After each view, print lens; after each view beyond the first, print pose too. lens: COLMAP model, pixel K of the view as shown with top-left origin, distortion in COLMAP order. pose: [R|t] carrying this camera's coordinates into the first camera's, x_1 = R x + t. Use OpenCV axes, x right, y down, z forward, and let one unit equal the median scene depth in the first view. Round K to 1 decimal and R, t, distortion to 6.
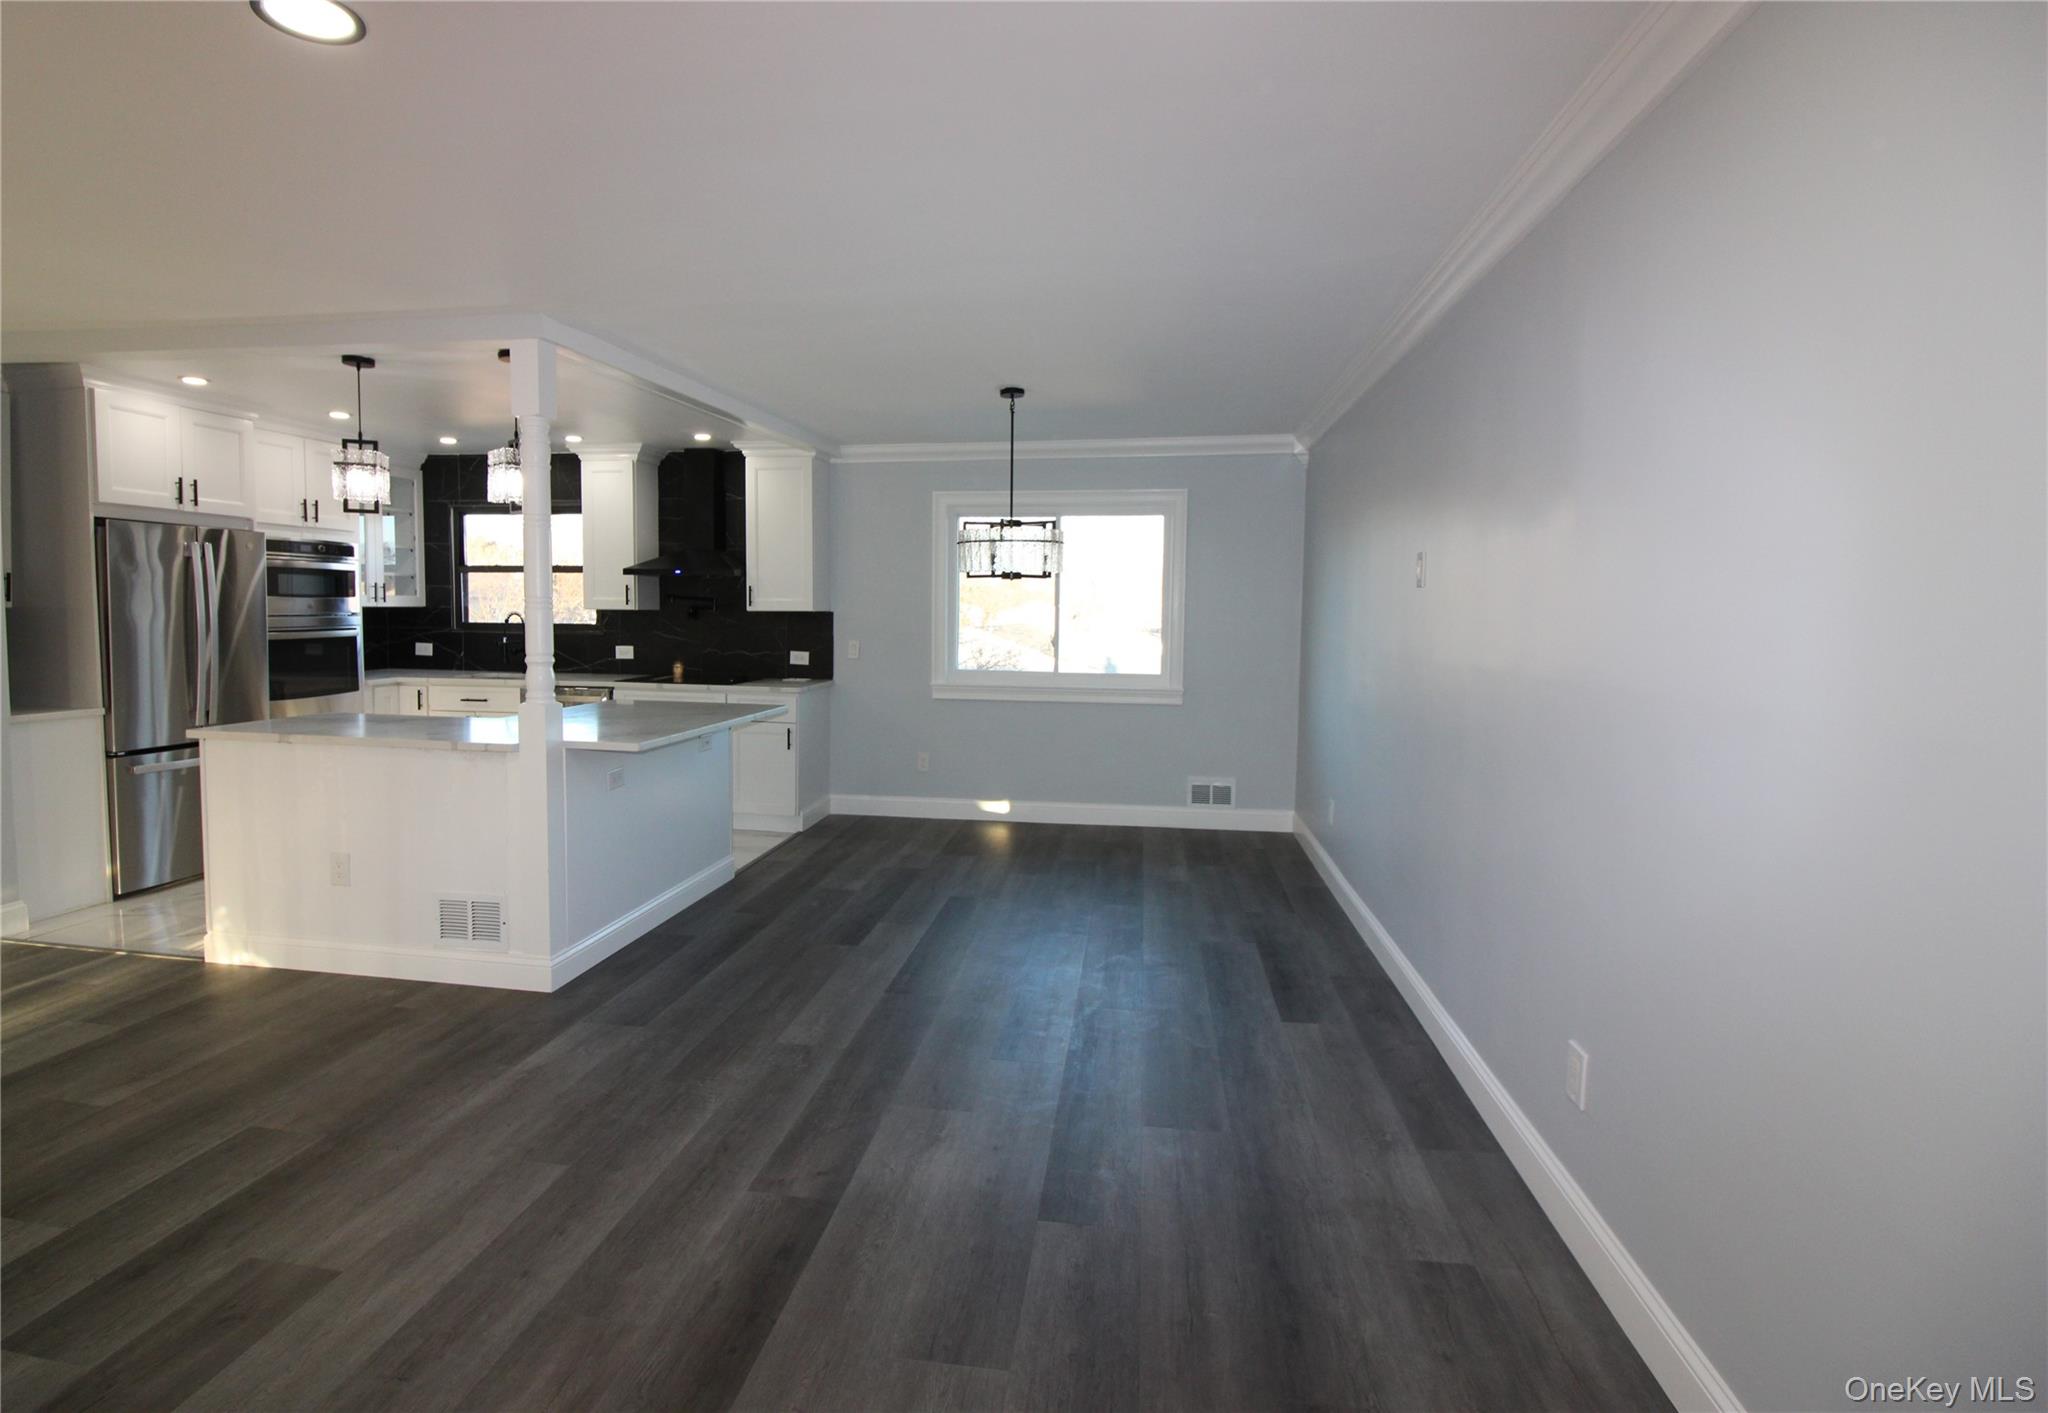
lens RADIAL K [[965.4, 0, 959.2], [0, 965.4, 675.6], [0, 0, 1]] dist [0.001149, -0.000154]
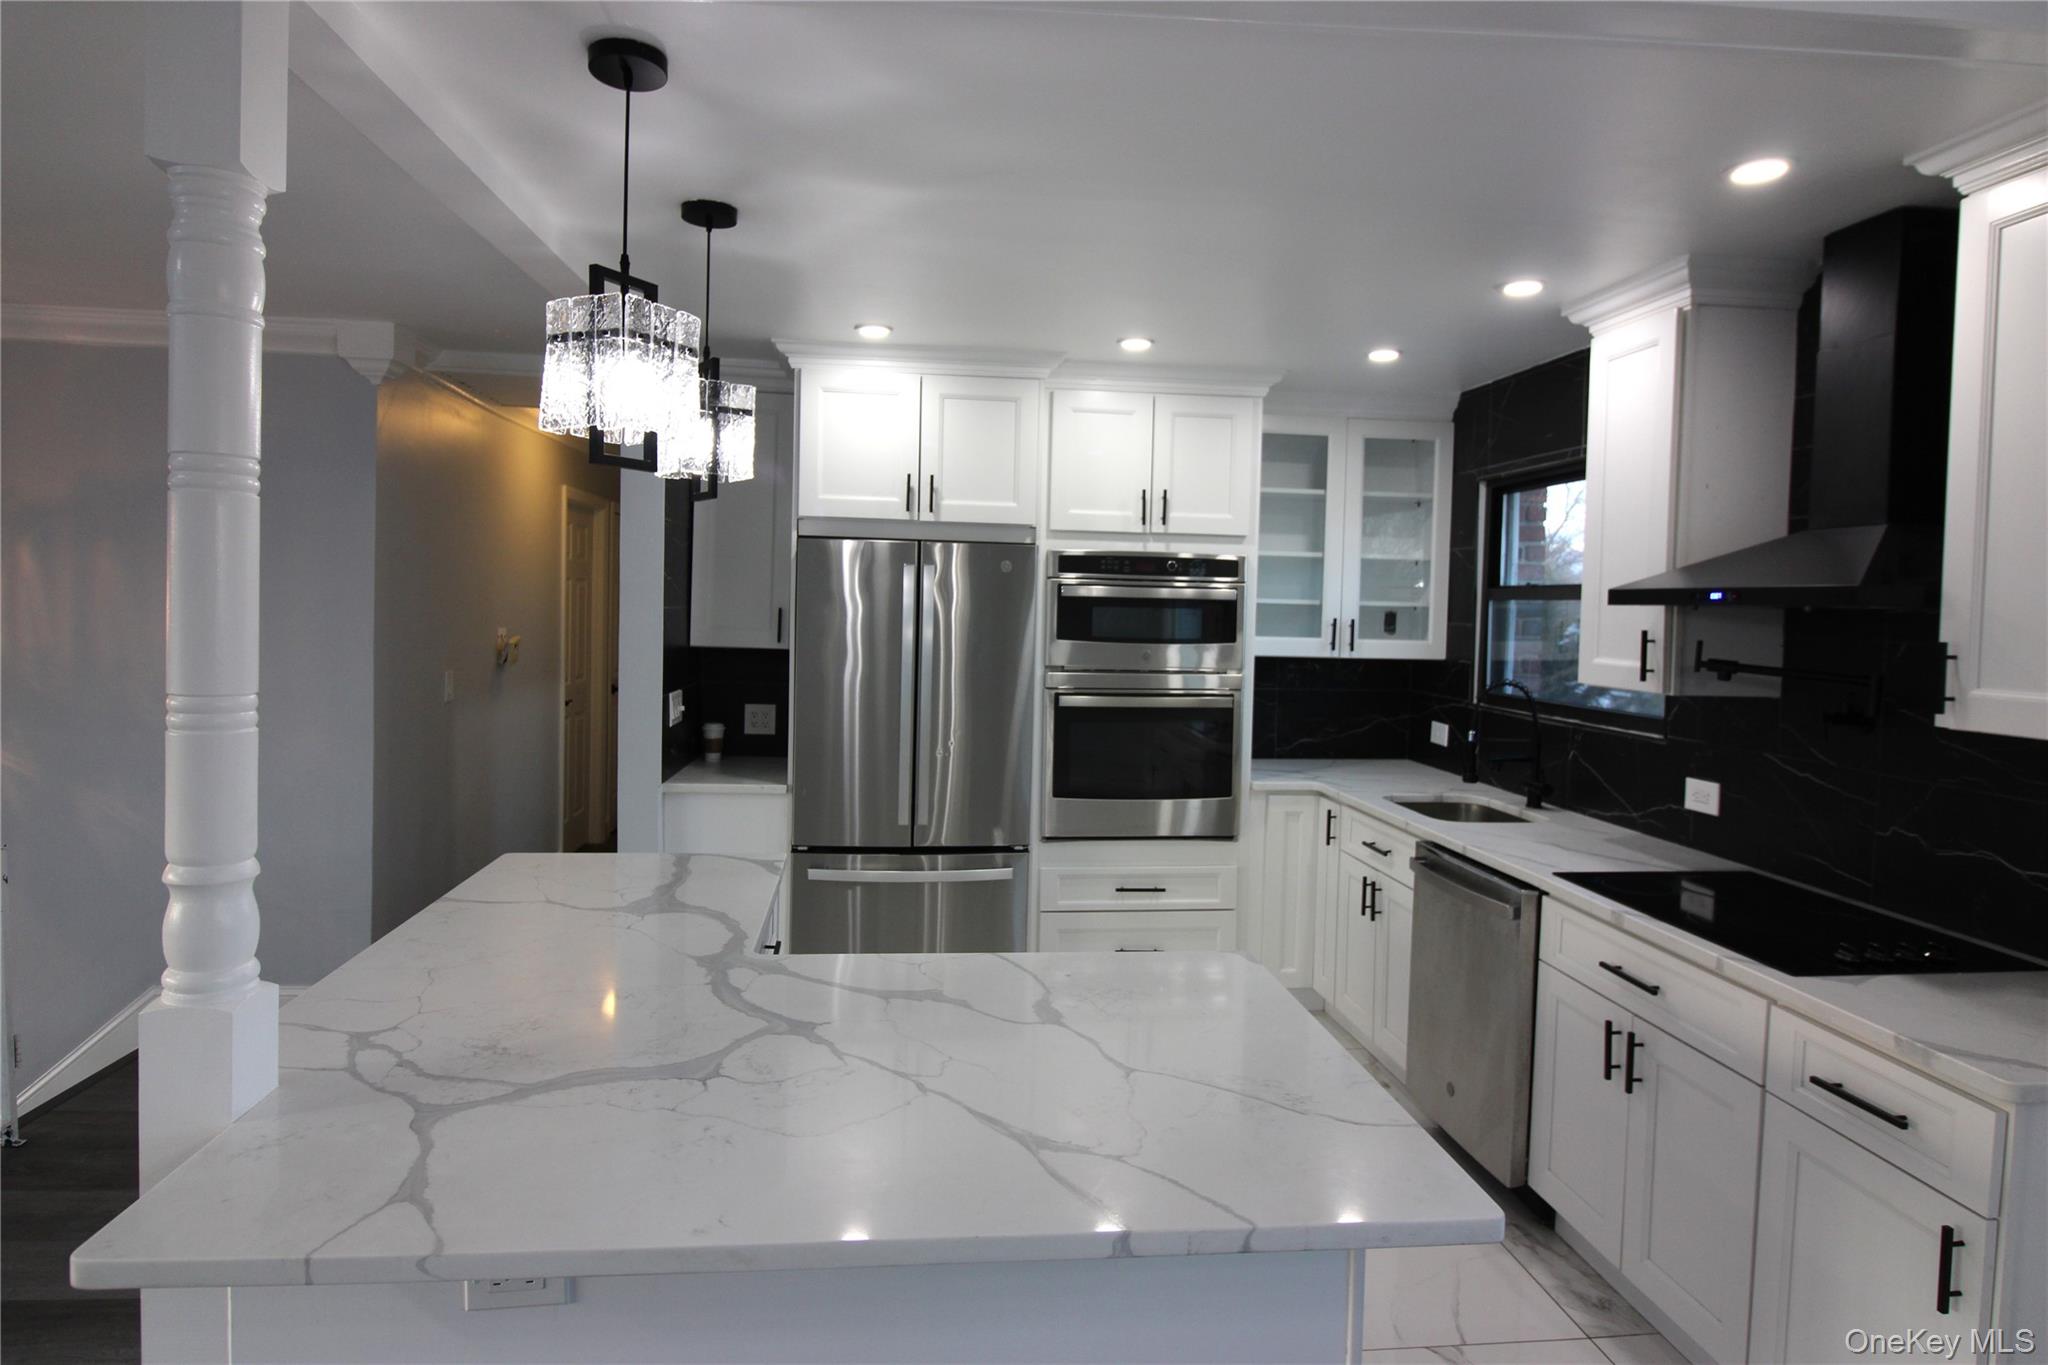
lens RADIAL K [[1163.7, 0, 1037.9], [0, 1163.7, 644.1], [0, 0, 1]] dist [0.011298, 0.001327]
pose [[0.299902, 0.030023, -0.953498, 0.032786], [-0.089045, 0.996022, 0.003355, -0.068629], [0.949805, 0.083898, 0.301382, 0.630340]]
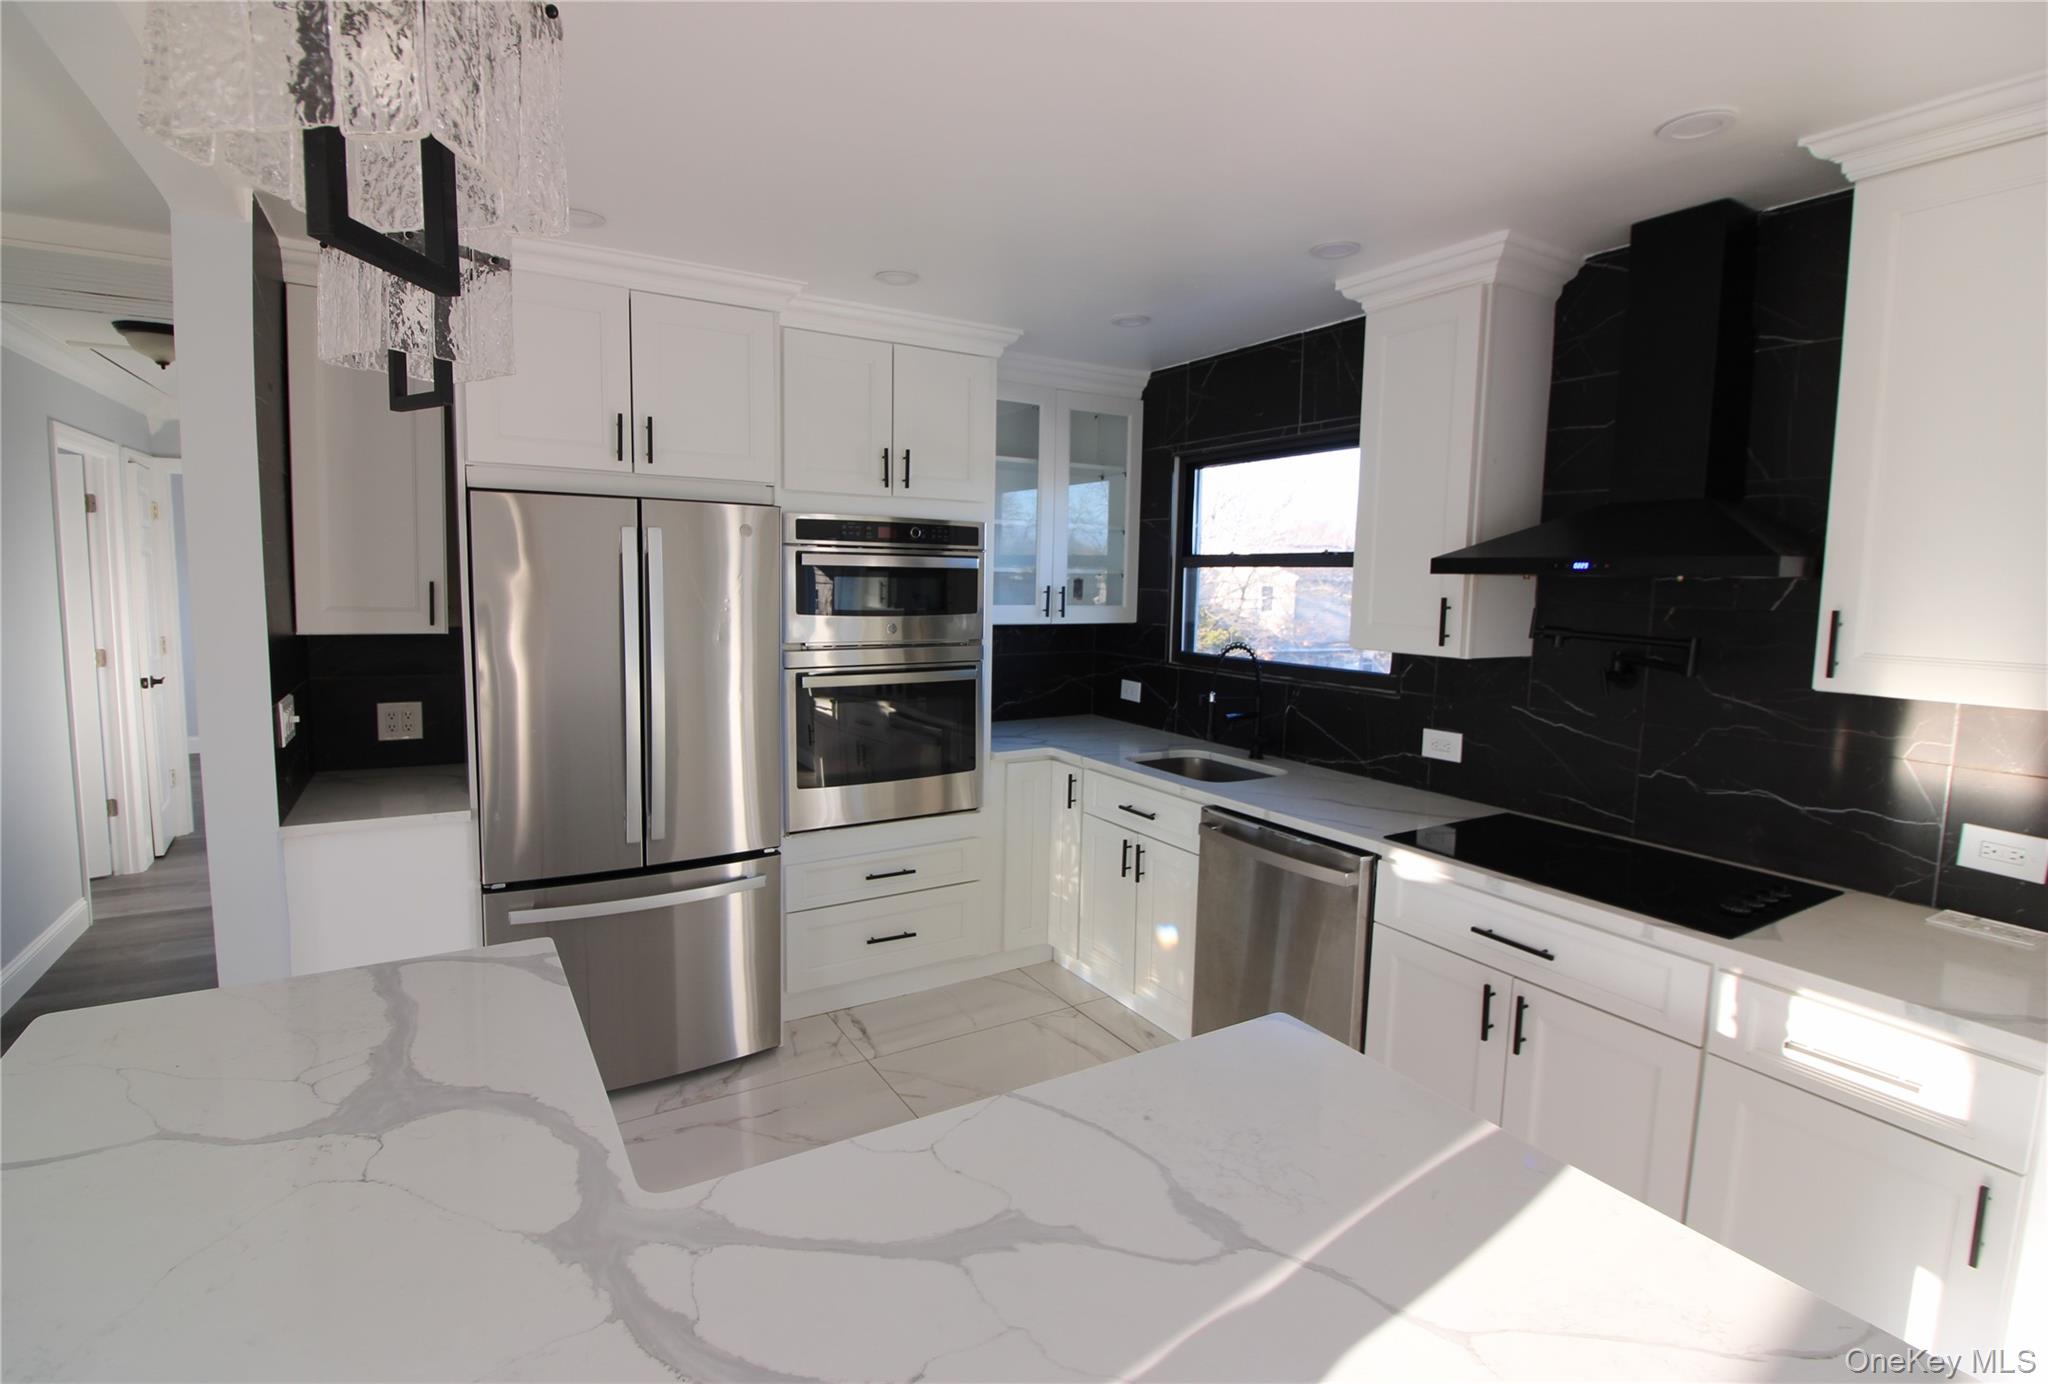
lens RADIAL K [[961.6, 0, 1022.4], [0, 961.6, 672.7], [0, 0, 1]] dist [-0.007205, -0.000701]
pose [[0.663896, 0.075981, -0.743955, -0.158341], [-0.064539, 0.996935, 0.044224, -0.069309], [0.745035, 0.018654, 0.666764, 0.599498]]
